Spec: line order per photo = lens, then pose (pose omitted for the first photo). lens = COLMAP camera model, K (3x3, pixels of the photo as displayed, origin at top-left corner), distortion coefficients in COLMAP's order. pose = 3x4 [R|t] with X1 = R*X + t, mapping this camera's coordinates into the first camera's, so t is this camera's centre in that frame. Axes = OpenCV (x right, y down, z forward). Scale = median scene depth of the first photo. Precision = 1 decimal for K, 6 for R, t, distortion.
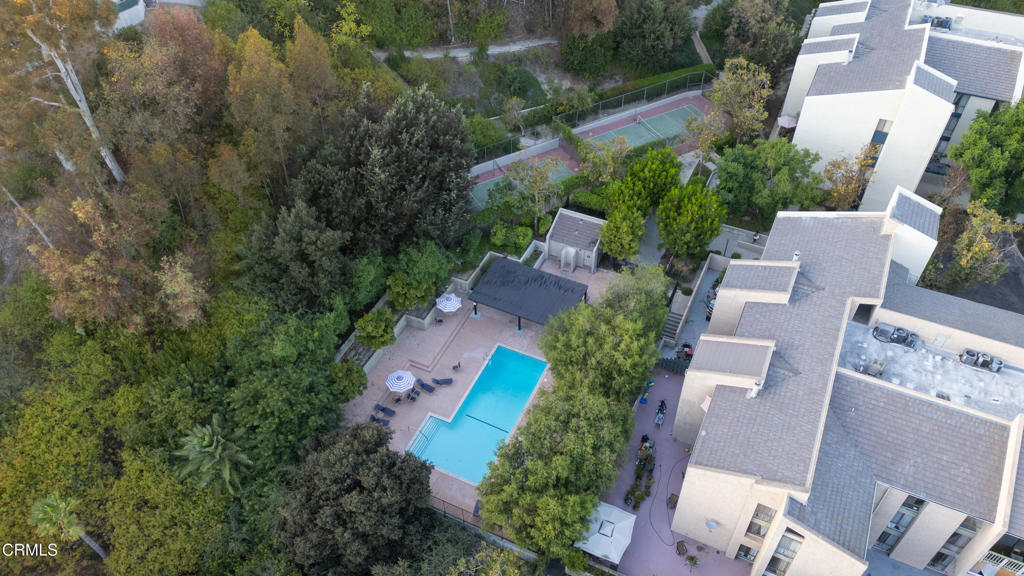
lens RADIAL K [[729.7, 0, 513.9], [0, 729.7, 288.5], [0, 0, 1]] dist [0.022860, -0.005468]
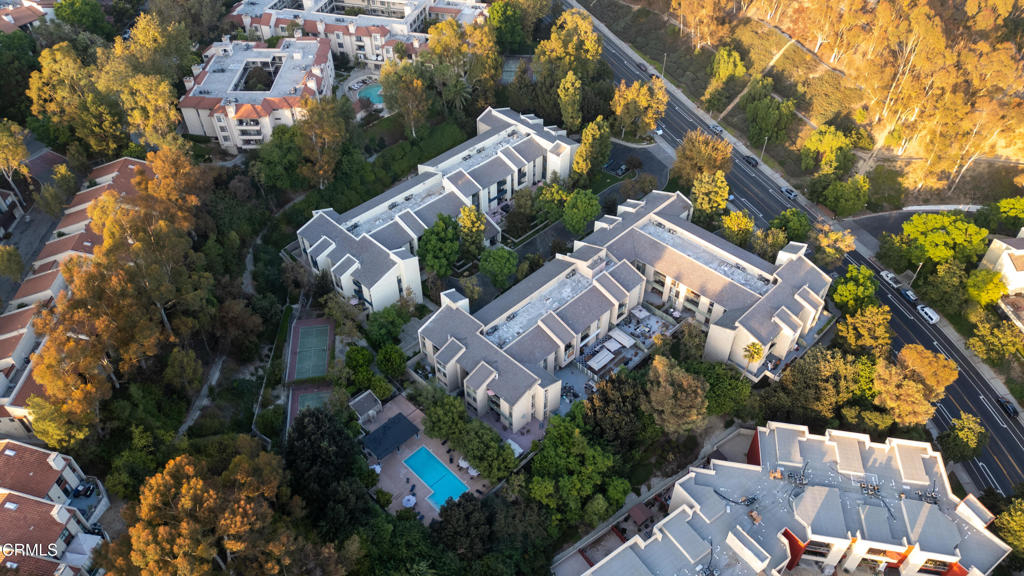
lens RADIAL K [[729.7, 0, 512.2], [0, 729.7, 288.7], [0, 0, 1]] dist [0.022860, -0.005468]
pose [[0.316229, -0.634190, 0.705551, -0.855059], [0.668597, 0.676609, 0.308510, -0.547844], [-0.673036, 0.374170, 0.637981, -0.585236]]
